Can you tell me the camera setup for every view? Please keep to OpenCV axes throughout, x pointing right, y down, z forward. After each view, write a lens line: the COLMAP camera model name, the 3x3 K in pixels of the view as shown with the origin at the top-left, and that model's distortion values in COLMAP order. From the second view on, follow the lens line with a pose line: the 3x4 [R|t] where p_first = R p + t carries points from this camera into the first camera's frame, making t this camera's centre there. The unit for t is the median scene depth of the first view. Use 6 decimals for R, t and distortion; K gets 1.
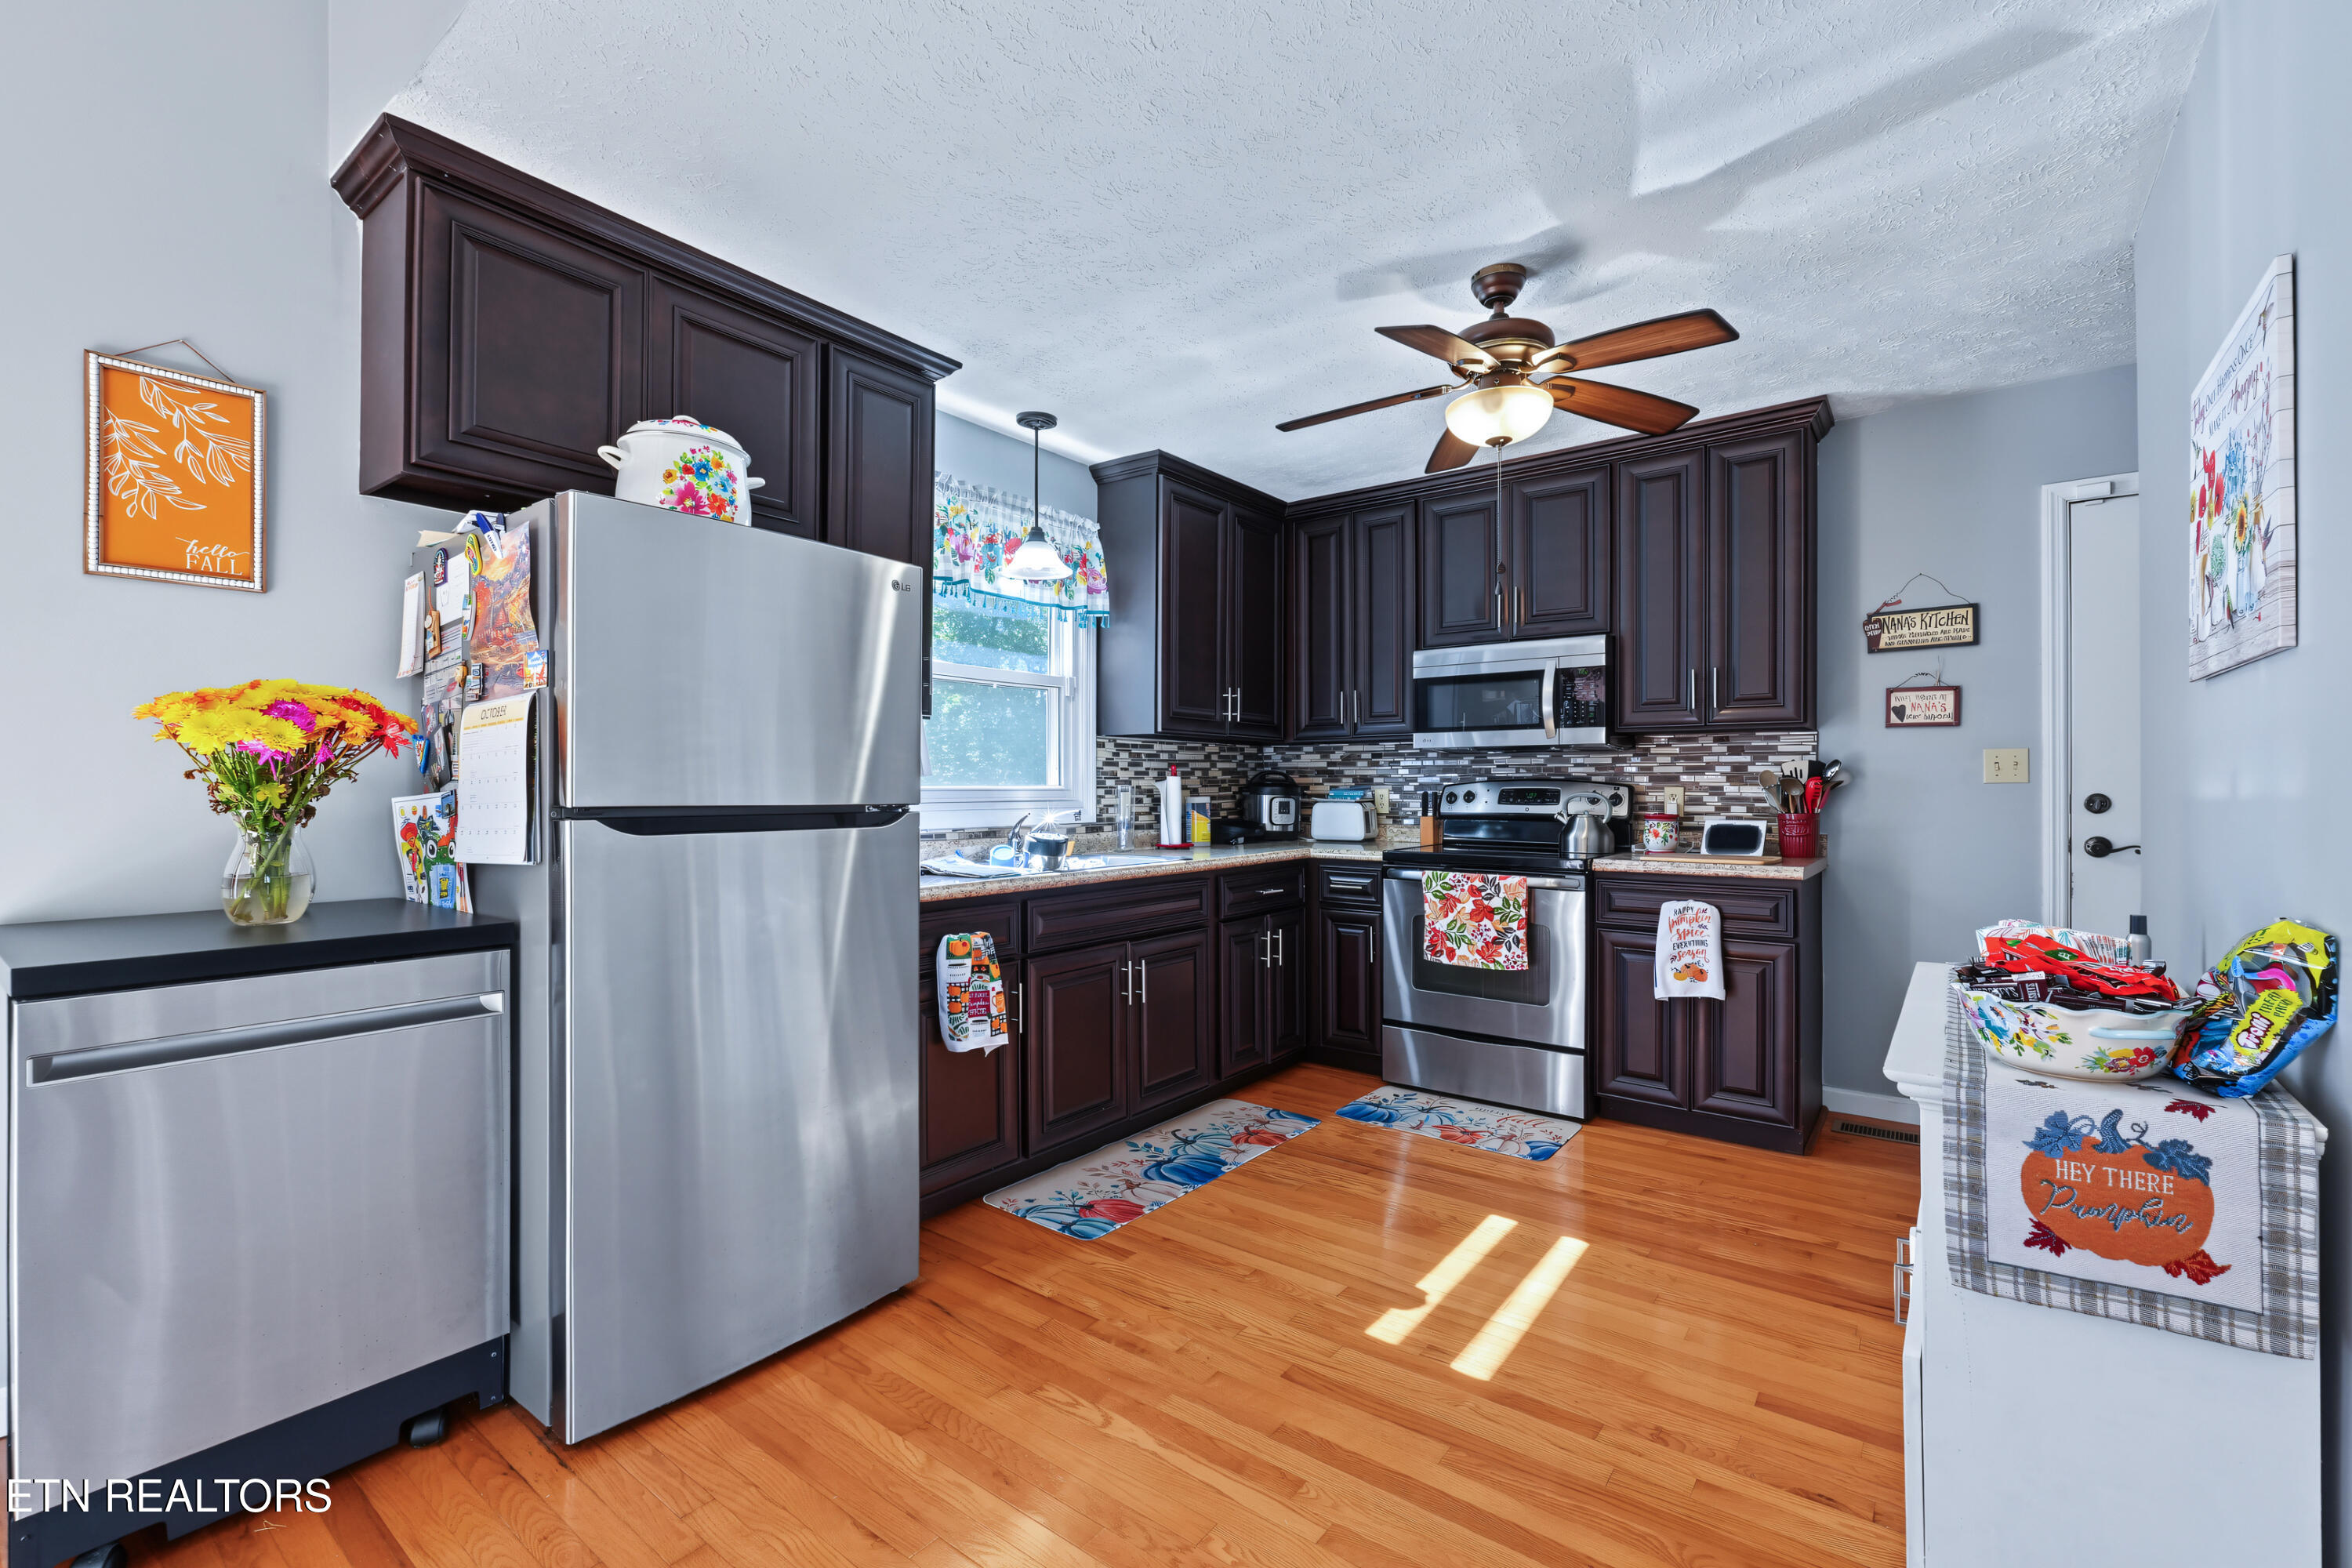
lens RADIAL K [[1012.2, 0, 1172.7], [0, 1012.2, 787.0], [0, 0, 1]] dist [-0.000834, -0.000289]
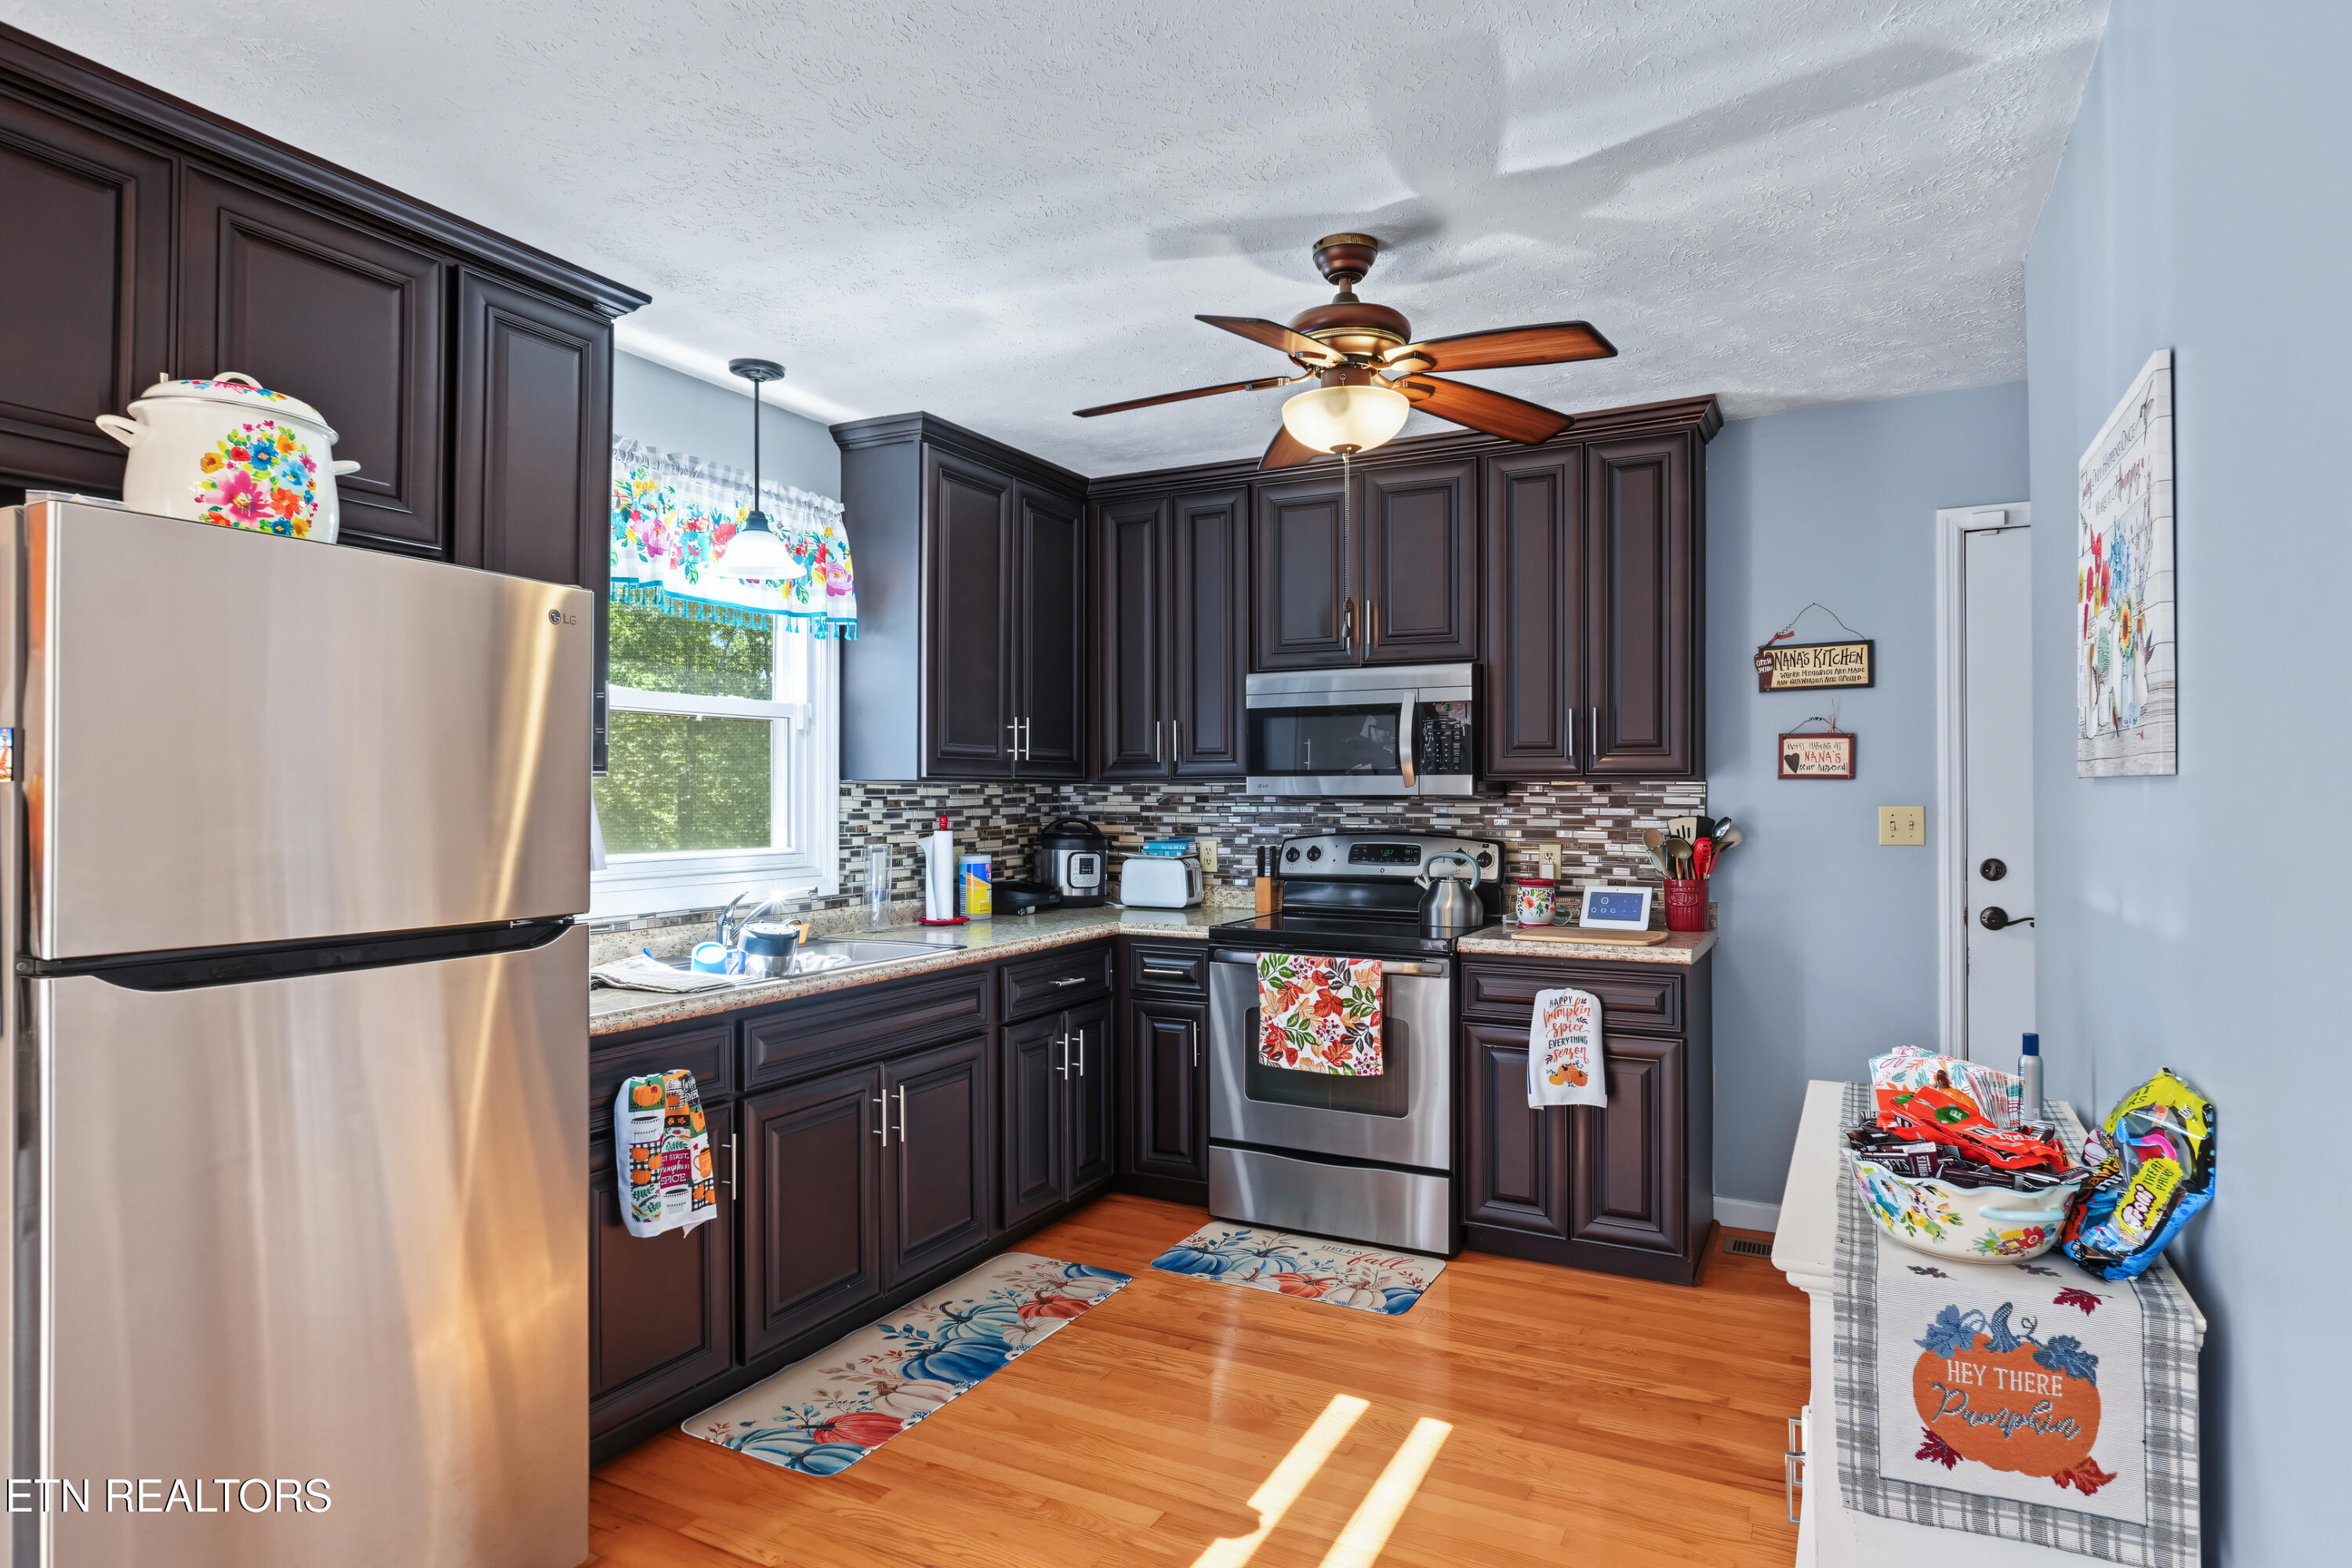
lens RADIAL K [[1295.3, 0, 1173.3], [0, 1295.3, 790.6], [0, 0, 1]] dist [0.001182, -0.001557]
pose [[0.984799, -0.000803, 0.173695, 0.002760], [0.001521, 0.999991, -0.004002, -0.043719], [-0.173690, 0.004205, 0.984791, -0.001008]]
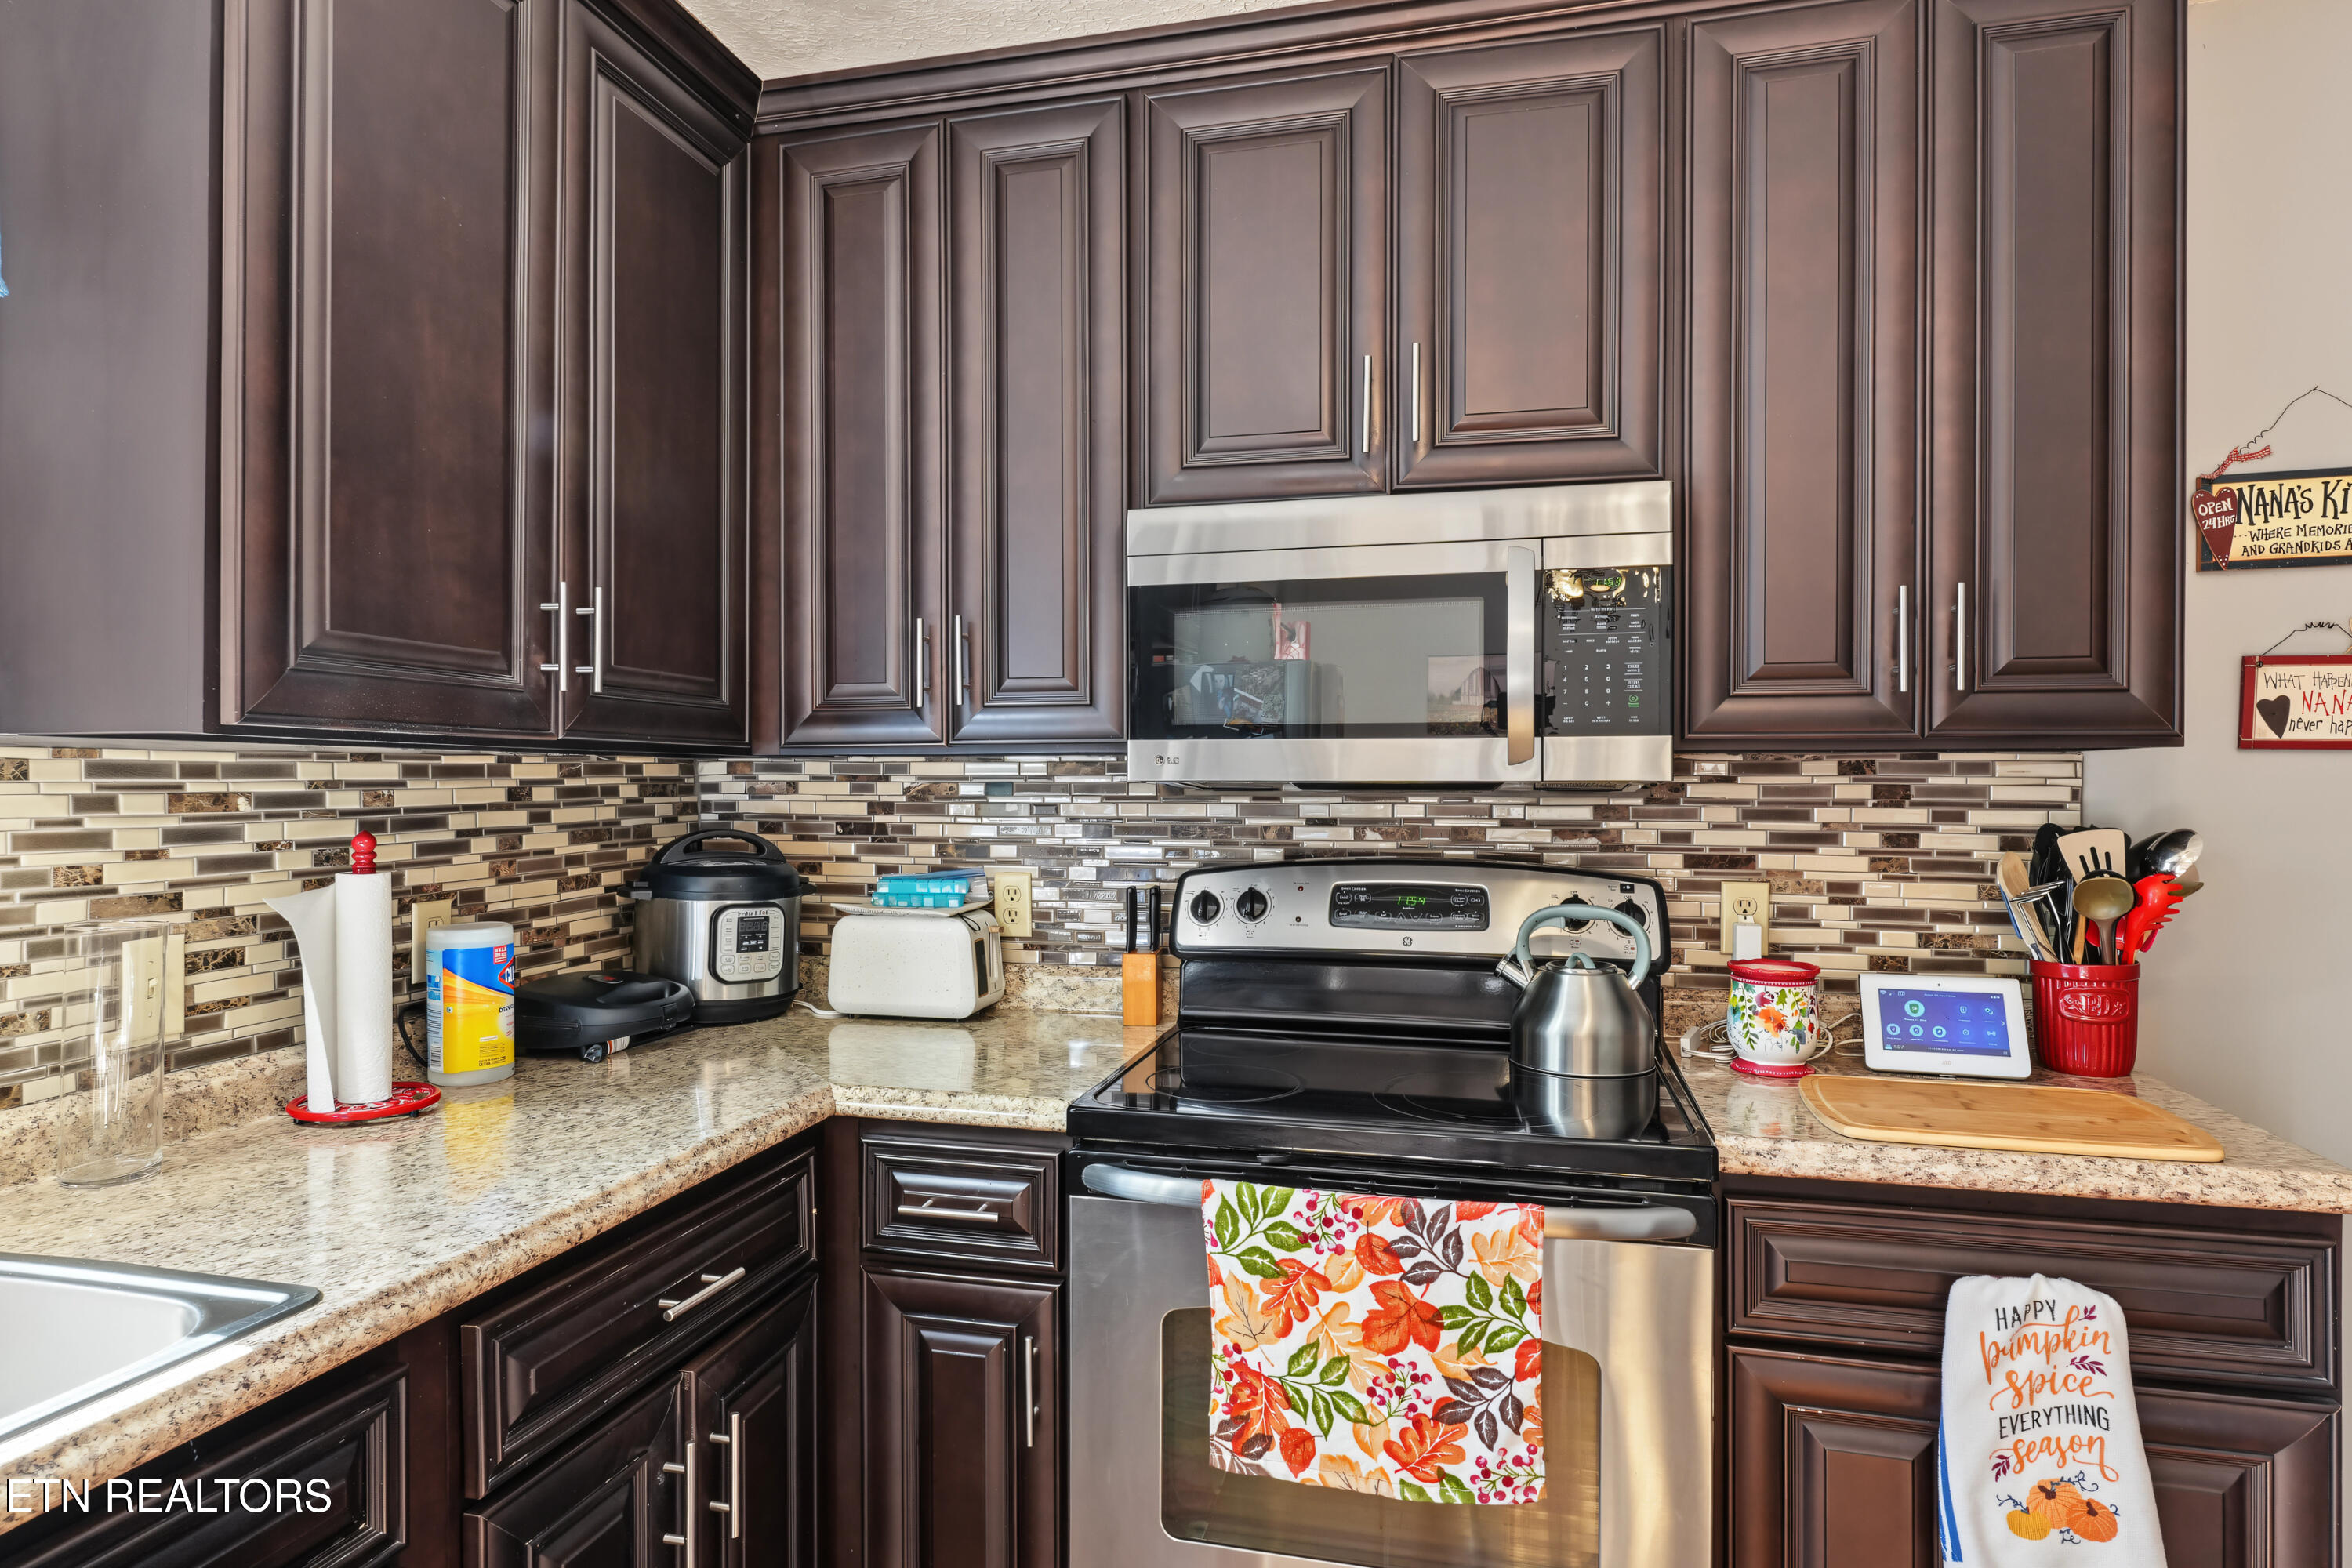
lens RADIAL K [[1324.9, 0, 1173.4], [0, 1324.9, 782.5], [0, 0, 1]] dist [0.000154, -0.001652]
pose [[0.917283, -0.000375, 0.398235, 0.076711], [0.000133, 1.000000, 0.000635, -0.043983], [-0.398236, -0.000530, 0.917283, 0.652031]]
